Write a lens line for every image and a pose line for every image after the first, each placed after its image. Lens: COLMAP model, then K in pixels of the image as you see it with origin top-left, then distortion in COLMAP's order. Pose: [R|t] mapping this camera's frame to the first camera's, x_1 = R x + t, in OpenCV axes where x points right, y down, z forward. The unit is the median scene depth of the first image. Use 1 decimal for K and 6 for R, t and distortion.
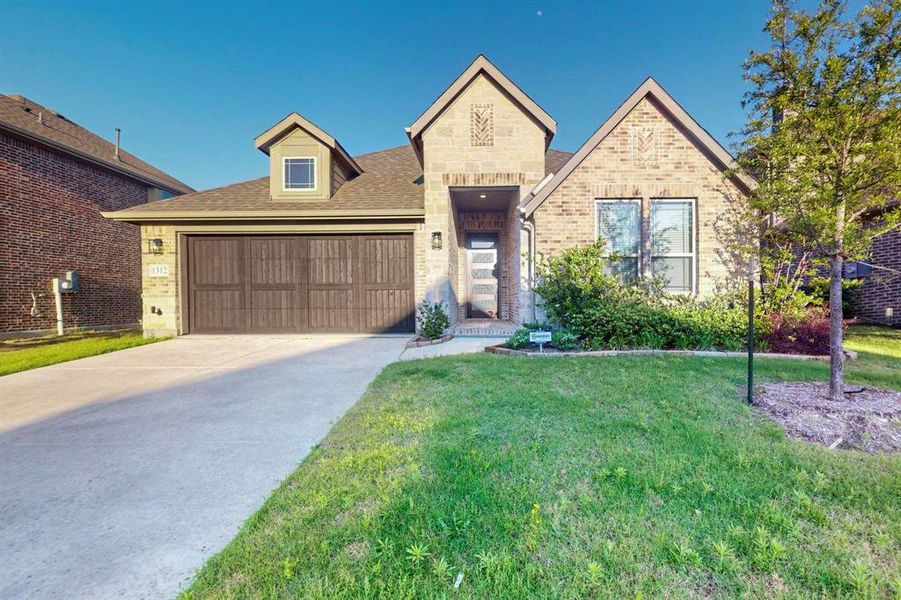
lens RADIAL K [[398.5, 0, 454.0], [0, 398.5, 302.1], [0, 0, 1]] dist [0.001837, 0.000395]
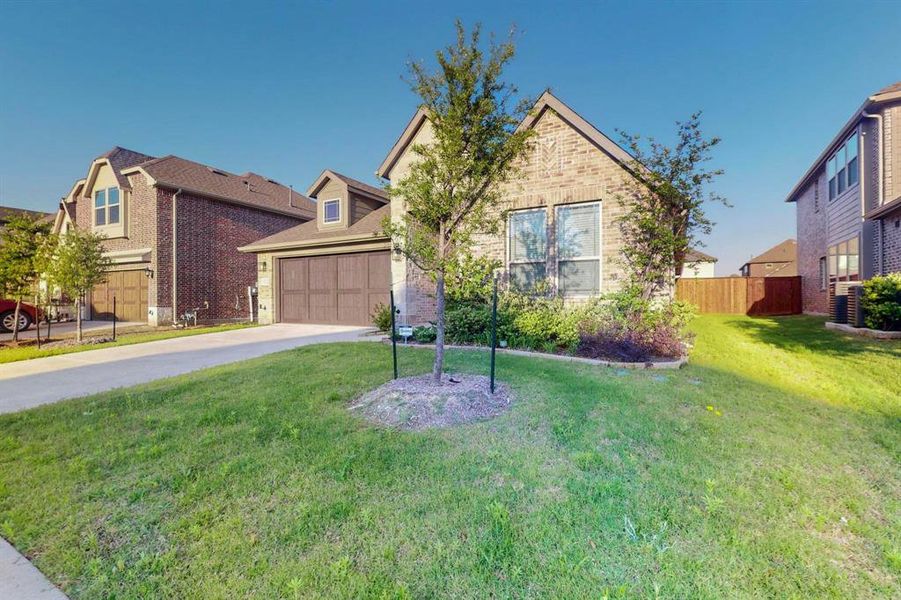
lens RADIAL K [[398.5, 0, 454.0], [0, 398.5, 302.1], [0, 0, 1]] dist [0.001837, 0.000395]
pose [[0.879873, 0.007689, -0.475146, 0.737463], [-0.007390, 0.999970, 0.002498, -0.008823], [0.475151, 0.001313, 0.879903, -0.036817]]
